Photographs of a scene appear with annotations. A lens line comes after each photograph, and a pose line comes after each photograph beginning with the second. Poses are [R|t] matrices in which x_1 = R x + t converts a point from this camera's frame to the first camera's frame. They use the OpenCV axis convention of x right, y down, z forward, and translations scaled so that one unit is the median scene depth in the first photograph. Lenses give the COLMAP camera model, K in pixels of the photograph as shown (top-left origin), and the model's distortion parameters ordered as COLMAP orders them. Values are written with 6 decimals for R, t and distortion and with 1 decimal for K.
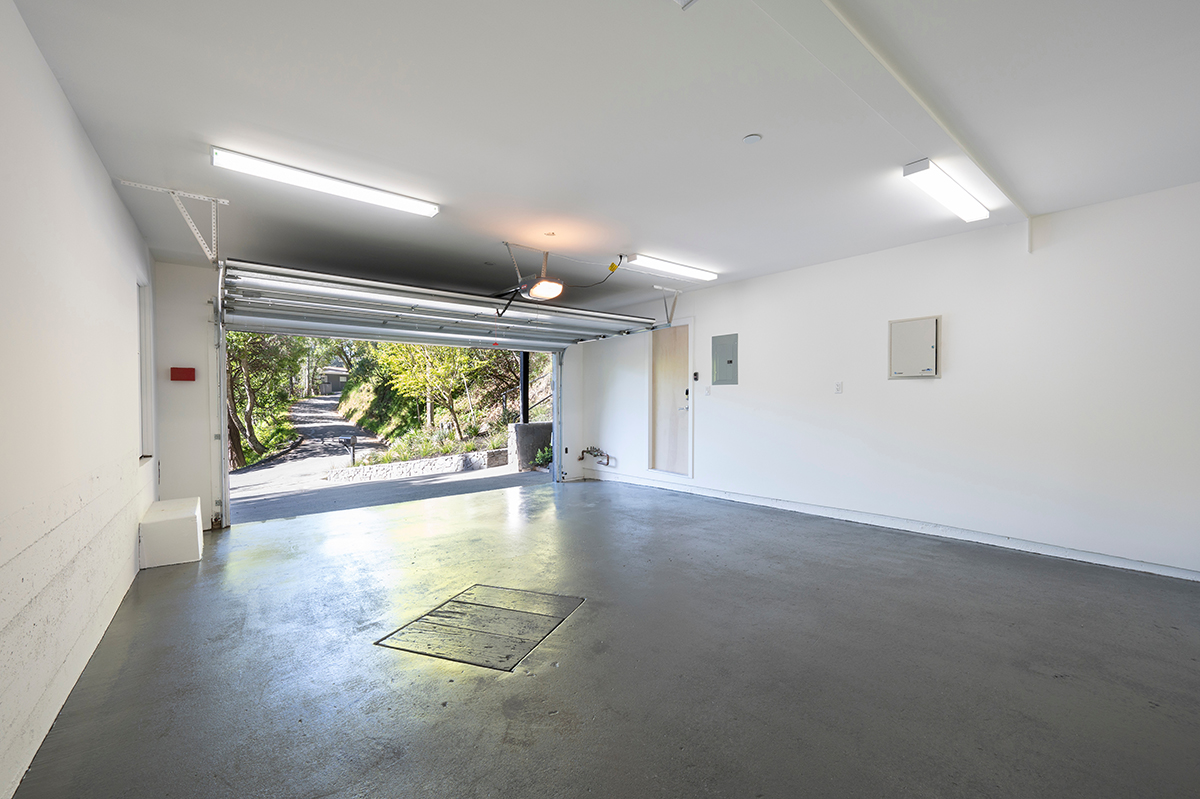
lens RADIAL K [[479.3, 0, 600.0], [0, 479.3, 399.5], [0, 0, 1]] dist [0.000076, -0.000071]
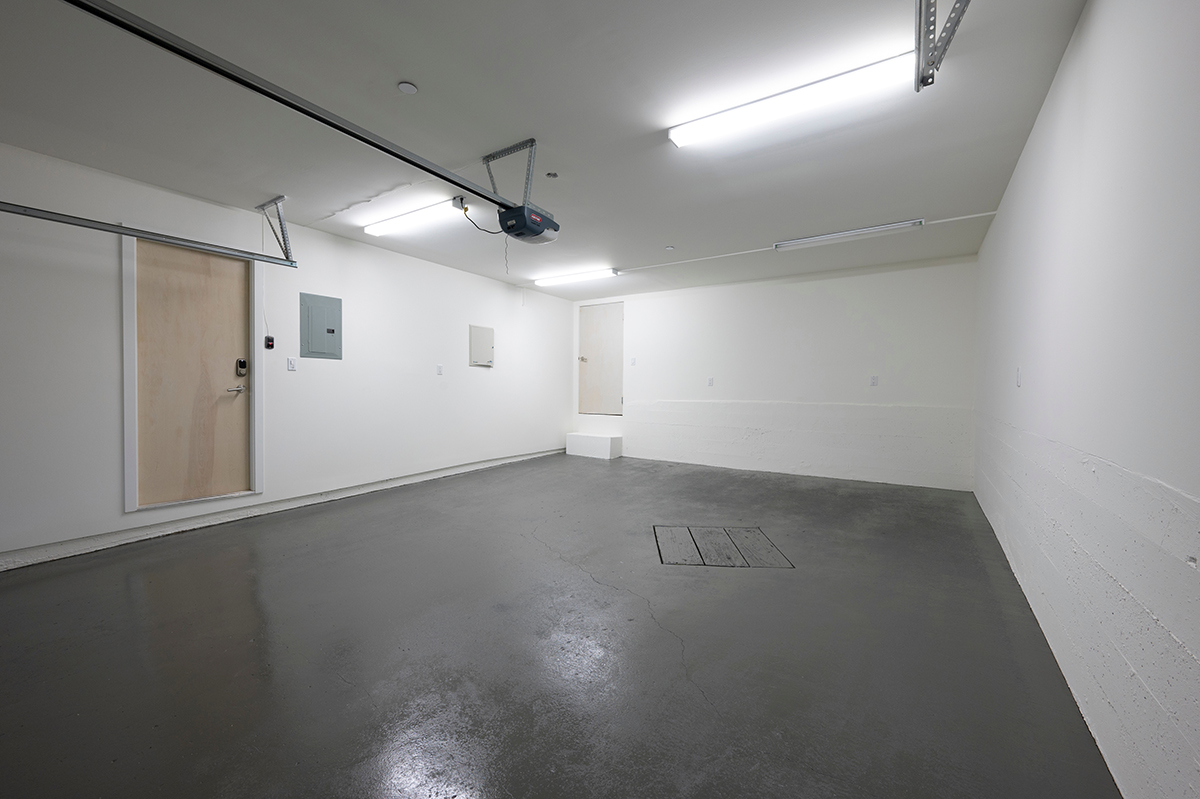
lens RADIAL K [[479.3, 0, 600.0], [0, 479.3, 399.5], [0, 0, 1]] dist [0.000076, -0.000071]
pose [[-0.325010, -0.014730, 0.945596, -0.656902], [0.005759, 0.999829, 0.017554, 0.026089], [-0.945693, 0.011151, -0.324869, 0.840439]]
